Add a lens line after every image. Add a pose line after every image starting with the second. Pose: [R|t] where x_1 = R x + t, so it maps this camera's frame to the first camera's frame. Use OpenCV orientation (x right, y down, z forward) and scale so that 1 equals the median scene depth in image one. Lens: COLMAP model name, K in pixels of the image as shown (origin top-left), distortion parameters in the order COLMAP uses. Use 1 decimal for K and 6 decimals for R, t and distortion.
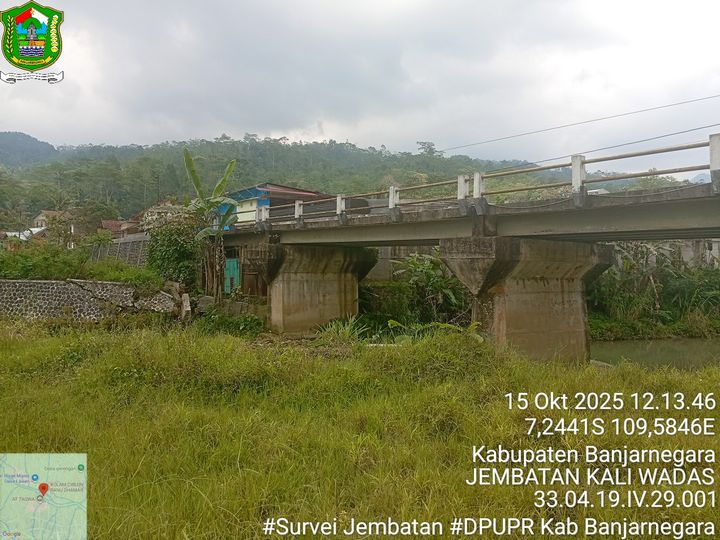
lens RADIAL K [[554.7, 0, 356.4], [0, 554.7, 268.4], [0, 0, 1]] dist [0.069593, -0.137756]
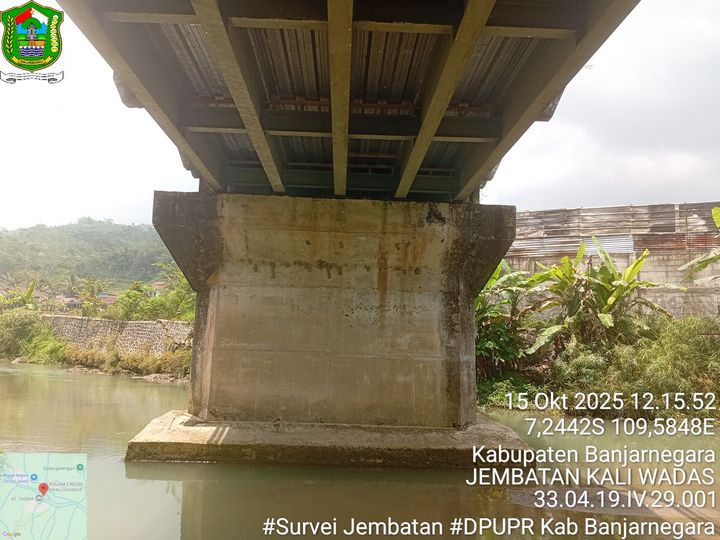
lens RADIAL K [[554.7, 0, 364.2], [0, 554.7, 269.6], [0, 0, 1]] dist [0.069593, -0.137756]
pose [[0.796017, -0.064331, -0.601846, 0.461459], [-0.021824, 0.990639, -0.134754, 0.065477], [0.604881, 0.120401, 0.787161, 0.350340]]
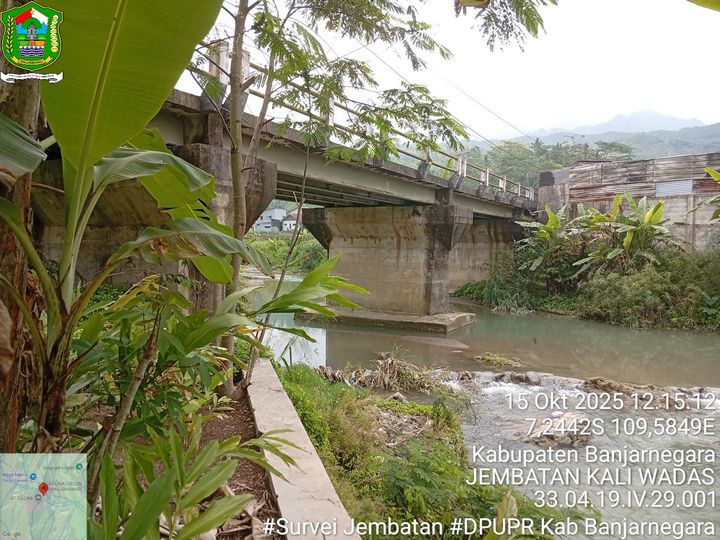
lens RADIAL K [[554.7, 0, 363.1], [0, 554.7, 272.8], [0, 0, 1]] dist [0.069593, -0.137756]
pose [[0.401444, 0.035356, -0.915201, 0.937081], [-0.011434, 0.999370, 0.033592, 0.036259], [0.915812, -0.003021, 0.401595, 0.299098]]
